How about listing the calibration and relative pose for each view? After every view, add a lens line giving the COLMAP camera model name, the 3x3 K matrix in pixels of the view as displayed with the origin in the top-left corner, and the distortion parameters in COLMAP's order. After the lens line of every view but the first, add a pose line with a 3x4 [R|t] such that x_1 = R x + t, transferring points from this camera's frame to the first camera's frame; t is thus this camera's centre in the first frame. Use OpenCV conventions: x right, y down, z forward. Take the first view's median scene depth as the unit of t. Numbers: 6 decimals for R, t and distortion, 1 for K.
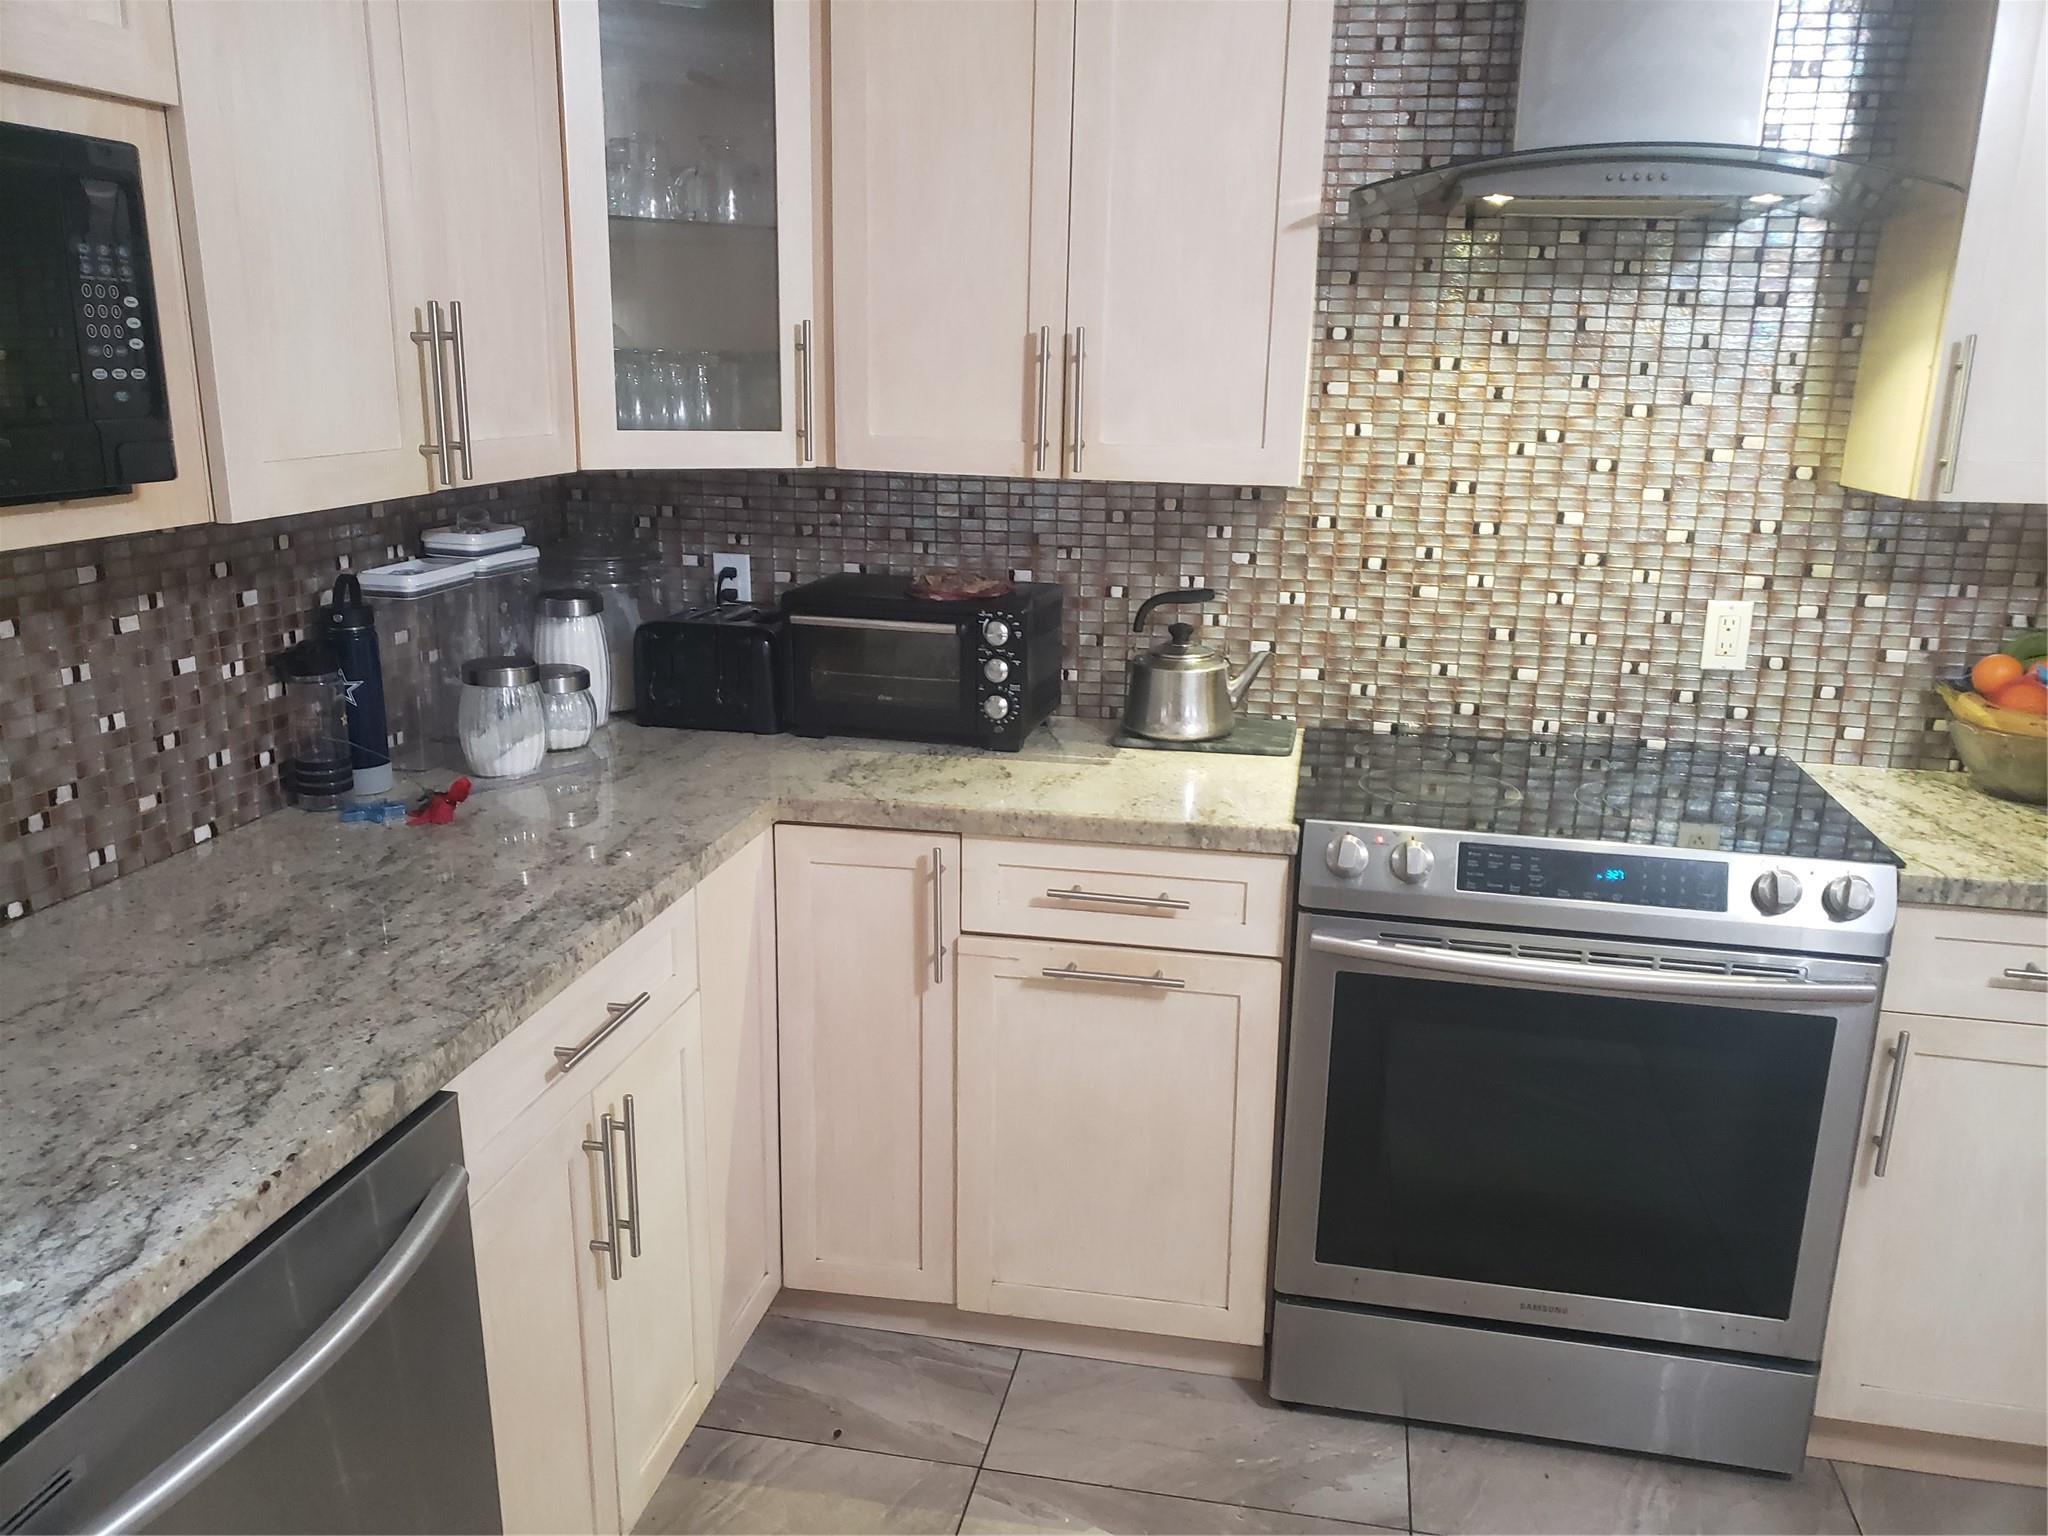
lens RADIAL K [[1595.4, 0, 1030.5], [0, 1595.4, 782.2], [0, 0, 1]] dist [0.031204, -0.017788]
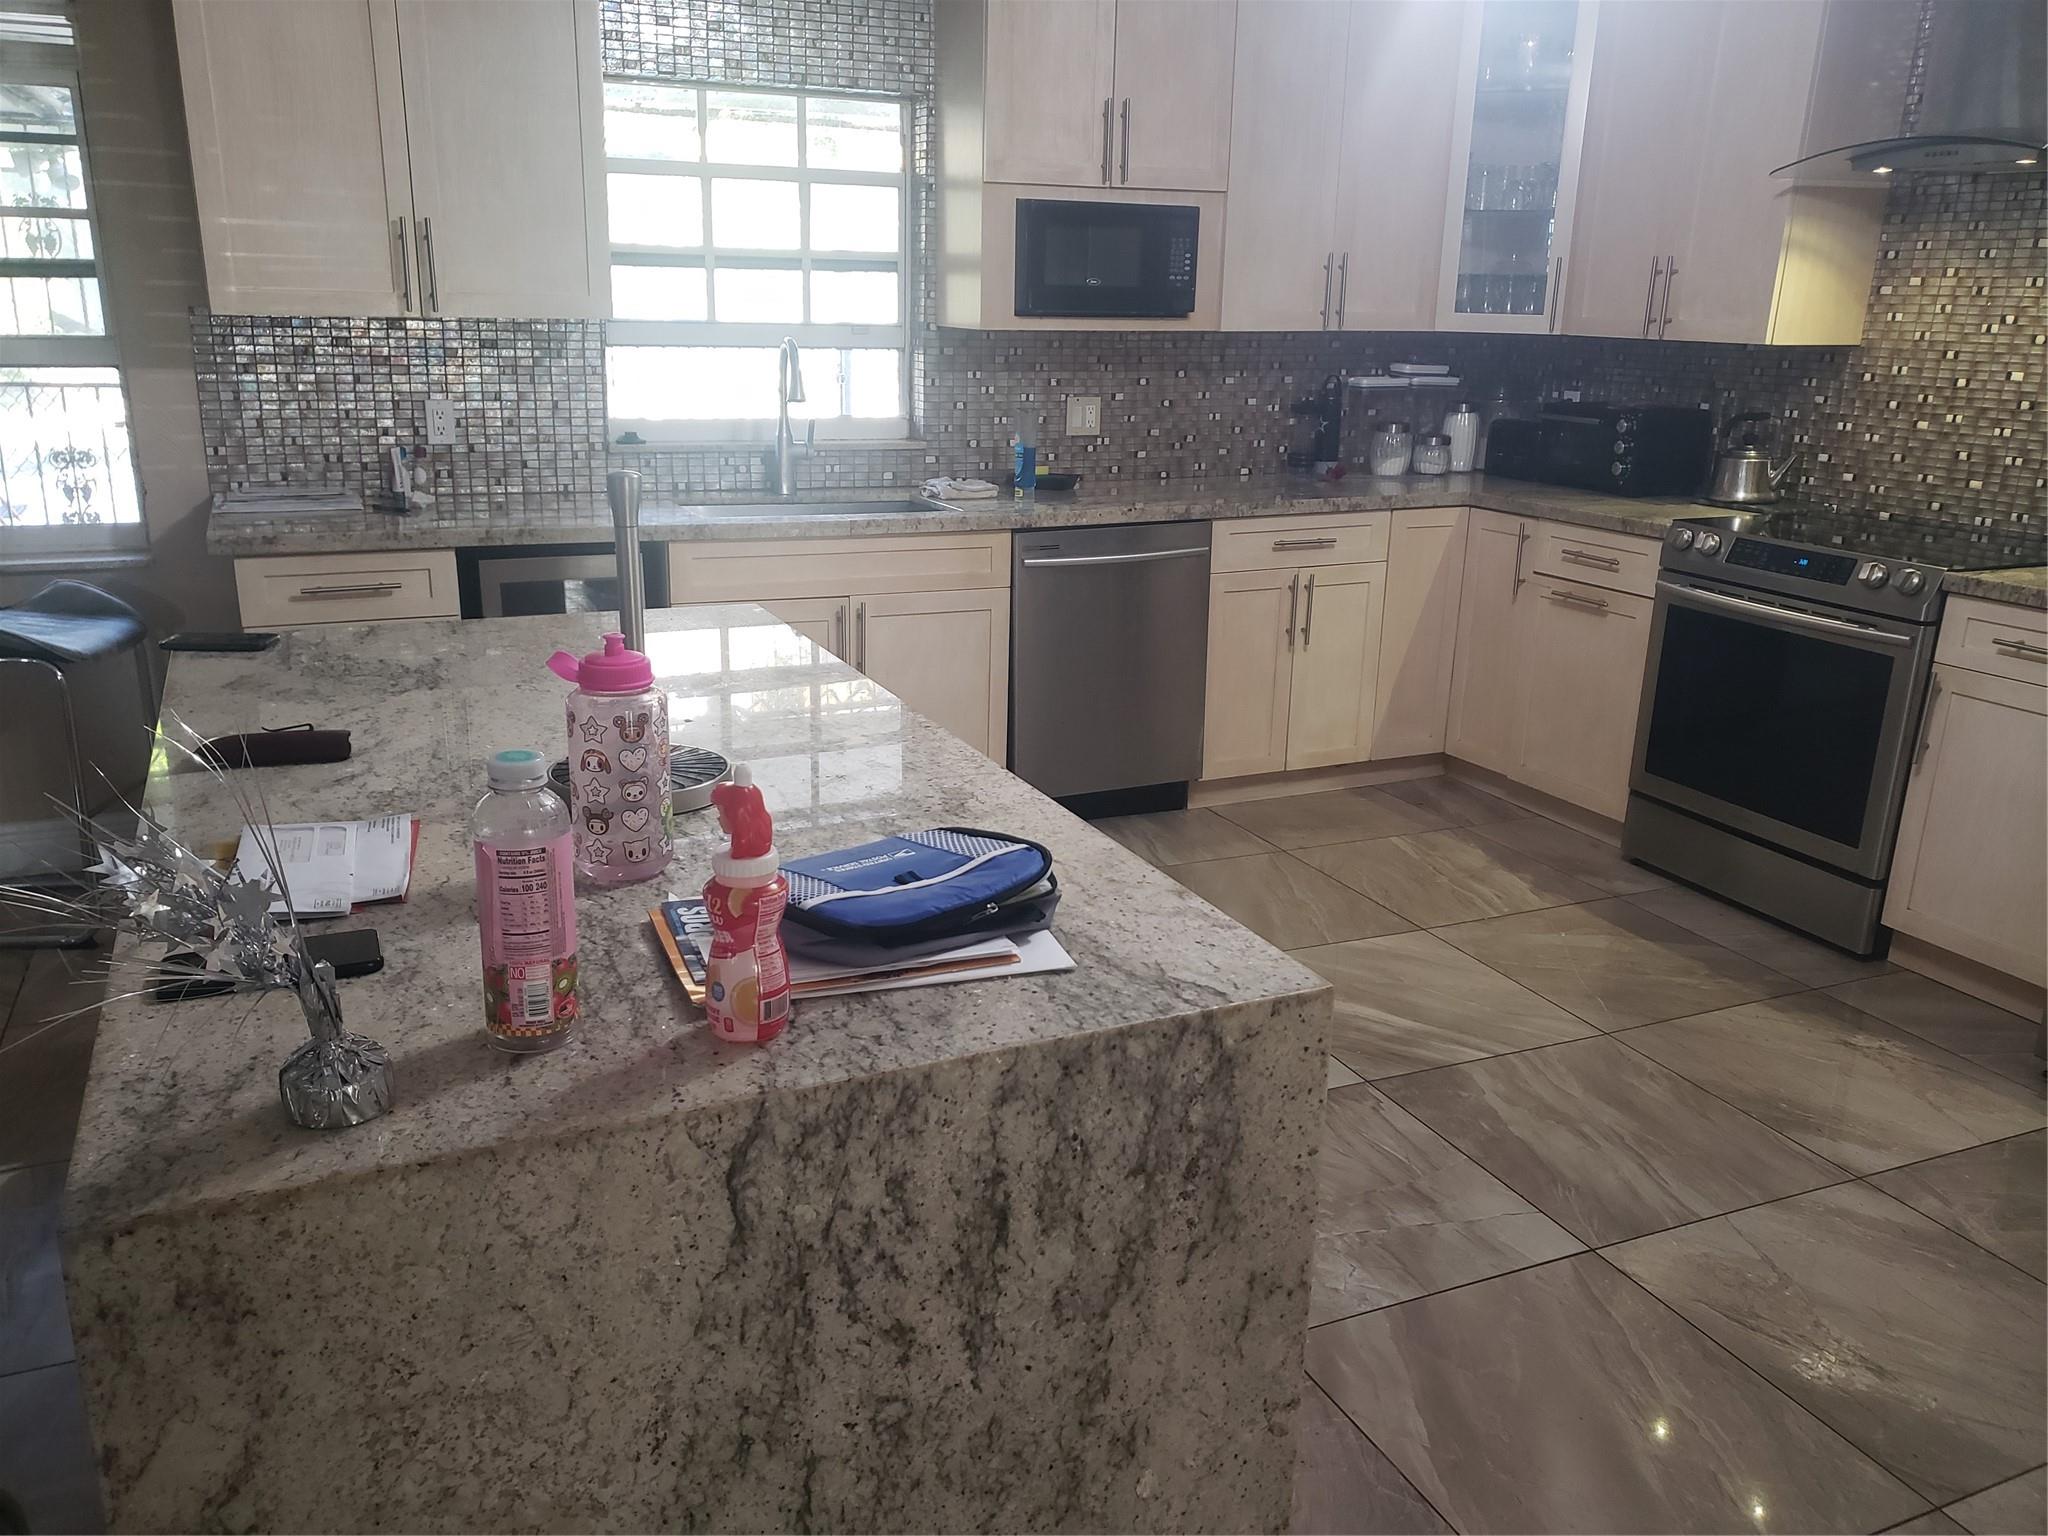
lens RADIAL K [[1595.4, 0, 1025.5], [0, 1595.4, 786.4], [0, 0, 1]] dist [0.031204, -0.017788]
pose [[0.581326, 0.231121, -0.780156, 1.074336], [-0.213423, 0.968551, 0.127903, 0.209731], [0.785182, 0.092151, 0.612370, -0.601151]]
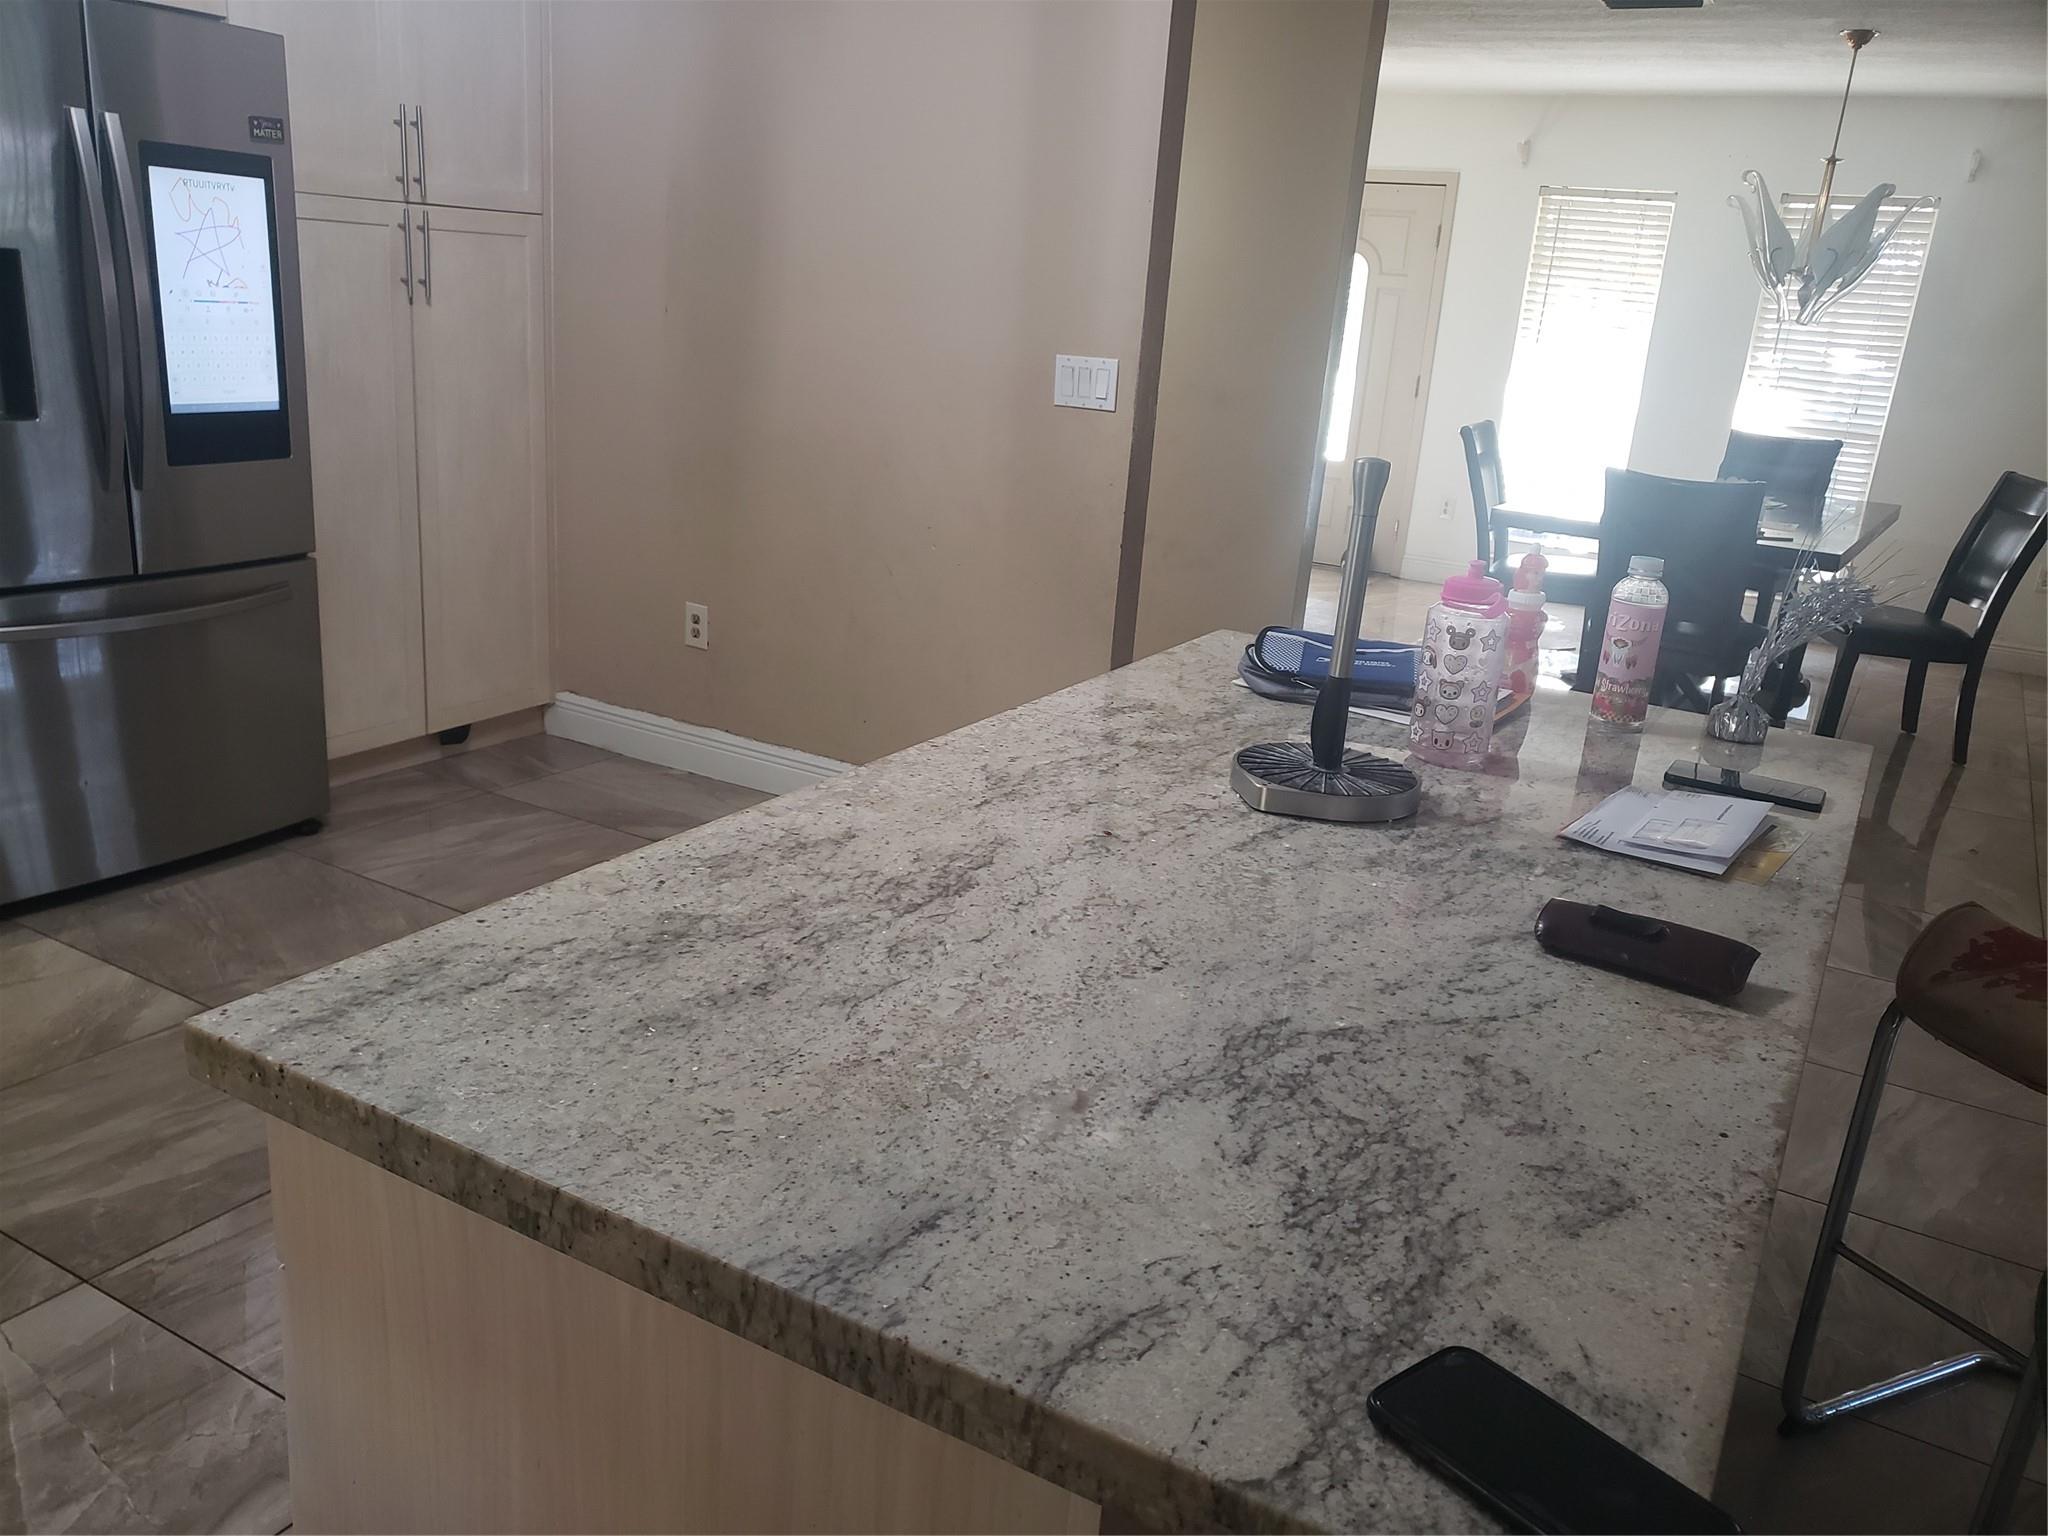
lens RADIAL K [[1595.4, 0, 1003.7], [0, 1595.4, 785.4], [0, 0, 1]] dist [0.031204, -0.017788]
pose [[0.331123, -0.286143, 0.899155, -0.195900], [0.175515, 0.954959, 0.239267, 0.153271], [-0.927120, 0.078589, 0.366432, -0.427447]]
